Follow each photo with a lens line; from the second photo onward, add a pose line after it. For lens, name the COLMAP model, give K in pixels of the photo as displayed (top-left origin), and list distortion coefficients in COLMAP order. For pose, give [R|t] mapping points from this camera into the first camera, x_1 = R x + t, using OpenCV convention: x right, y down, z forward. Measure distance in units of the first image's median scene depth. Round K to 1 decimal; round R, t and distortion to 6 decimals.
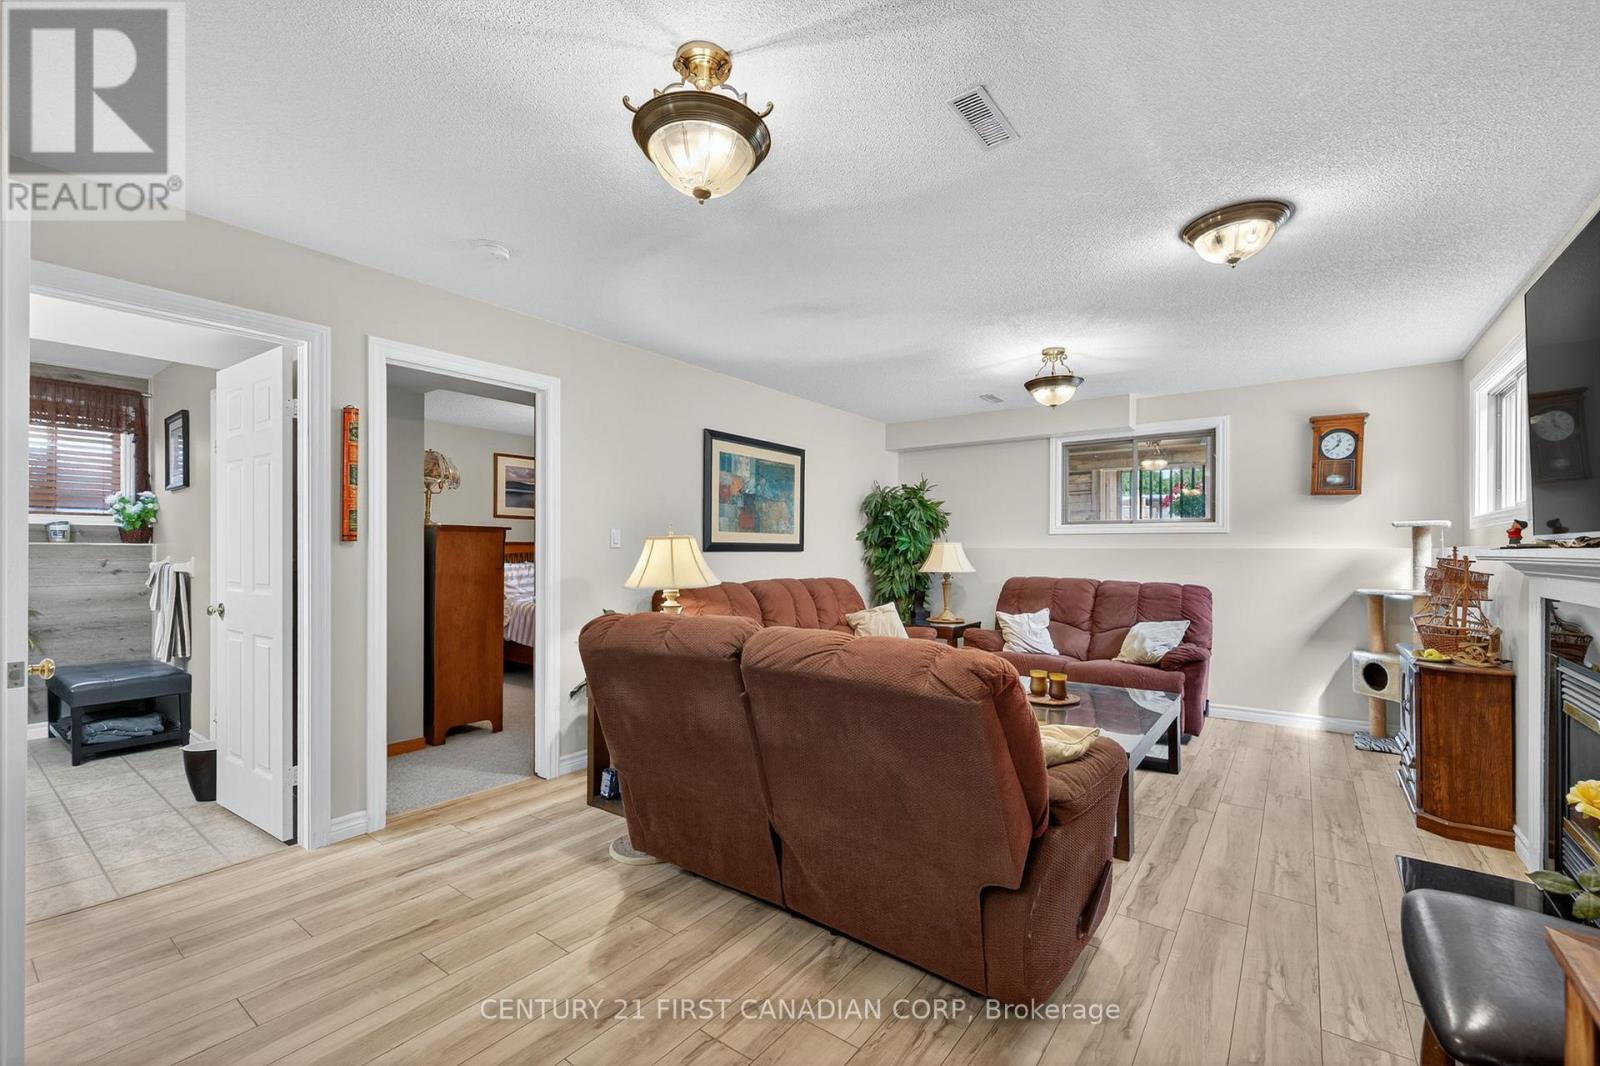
lens RADIAL K [[670.3, 0, 796.8], [0, 670.3, 544.1], [0, 0, 1]] dist [0.000188, -0.000206]
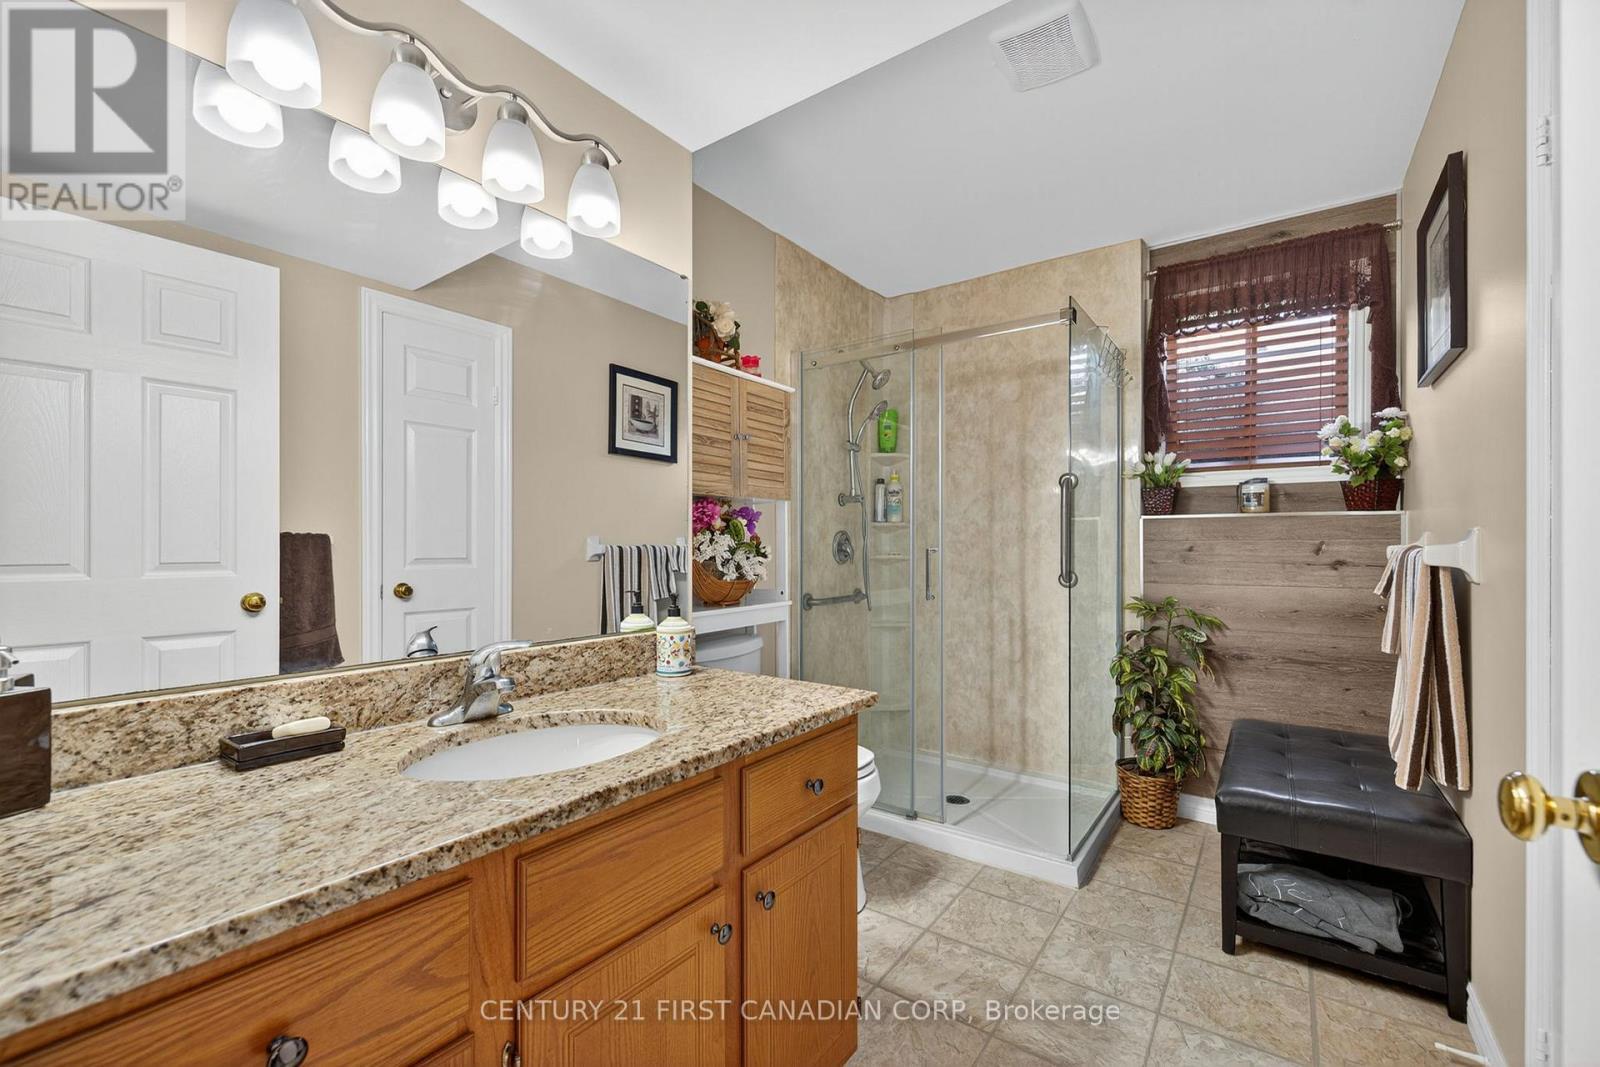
lens RADIAL K [[670.3, 0, 796.8], [0, 670.3, 544.6], [0, 0, 1]] dist [0.000188, -0.000206]
pose [[0.012388, 0.000782, -0.999923, -0.482081], [0.007071, 0.999975, 0.000870, 0.021899], [0.999898, -0.007082, 0.012382, 0.560113]]
